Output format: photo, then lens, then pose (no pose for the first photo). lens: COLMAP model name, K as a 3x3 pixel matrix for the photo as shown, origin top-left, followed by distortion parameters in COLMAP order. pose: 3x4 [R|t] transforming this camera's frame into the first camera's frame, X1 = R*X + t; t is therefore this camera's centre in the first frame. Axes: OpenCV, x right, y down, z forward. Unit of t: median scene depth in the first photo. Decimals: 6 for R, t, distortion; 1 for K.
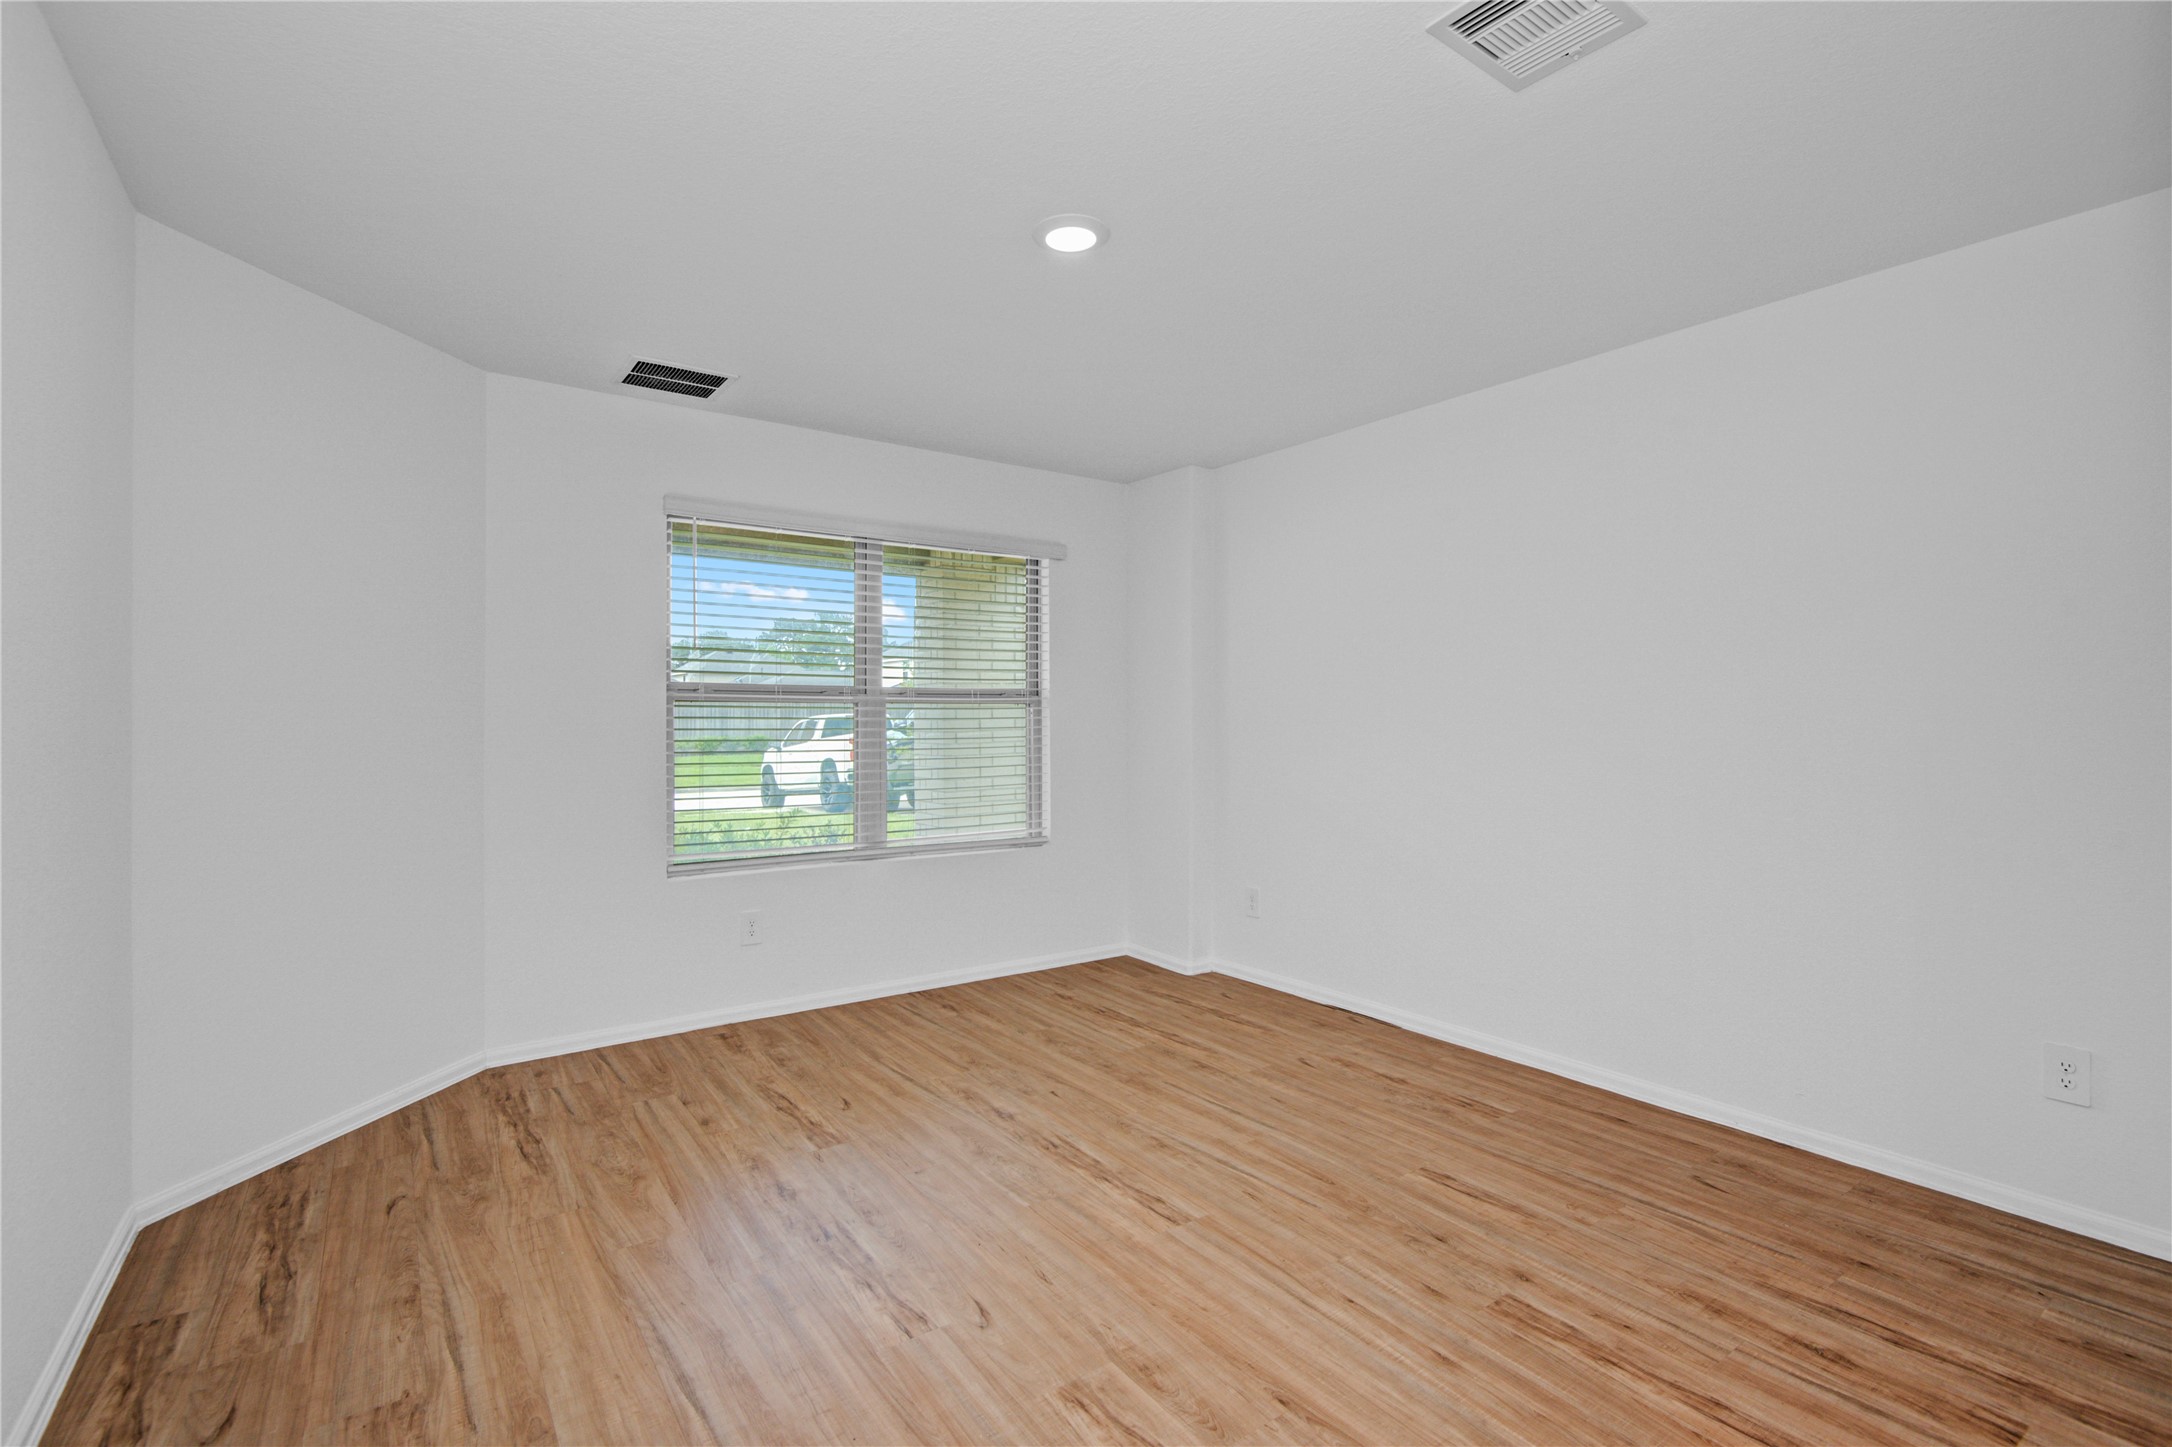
lens RADIAL K [[987.5, 0, 1082.4], [0, 987.5, 721.7], [0, 0, 1]] dist [-0.002334, -0.002463]
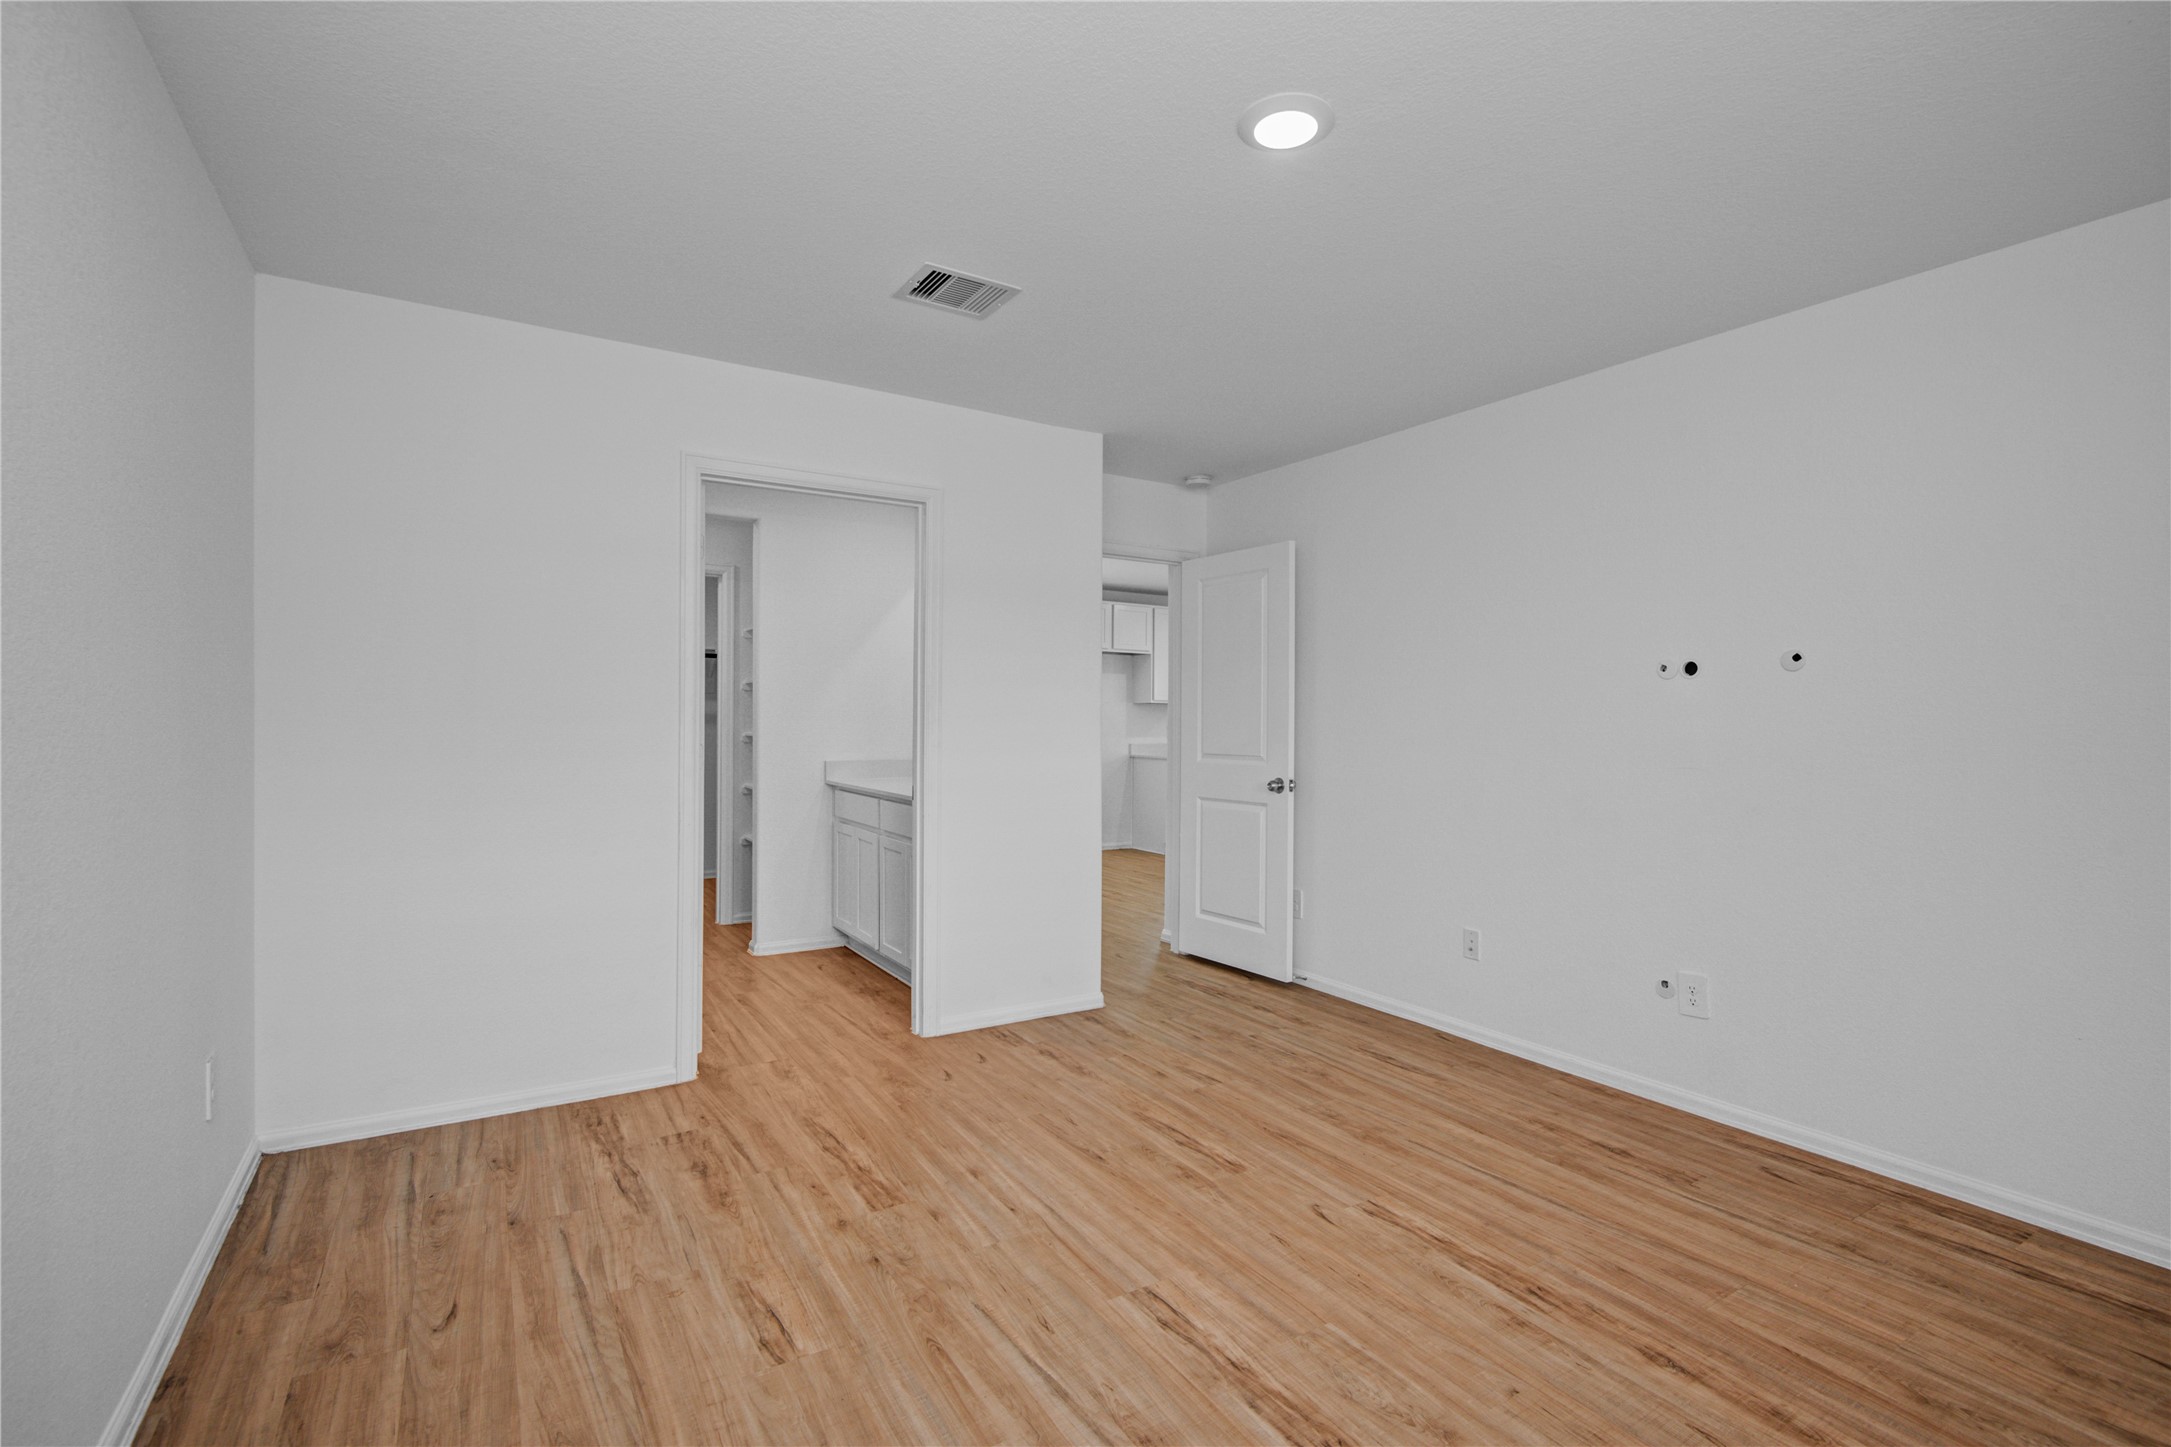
lens RADIAL K [[987.0, 0, 1083.6], [0, 987.0, 714.2], [0, 0, 1]] dist [-0.002334, -0.002463]
pose [[-0.998051, -0.008772, 0.061781, 0.110425], [-0.008811, 0.999961, -0.000358, -0.009681], [-0.061775, -0.000902, -0.998090, 2.035993]]
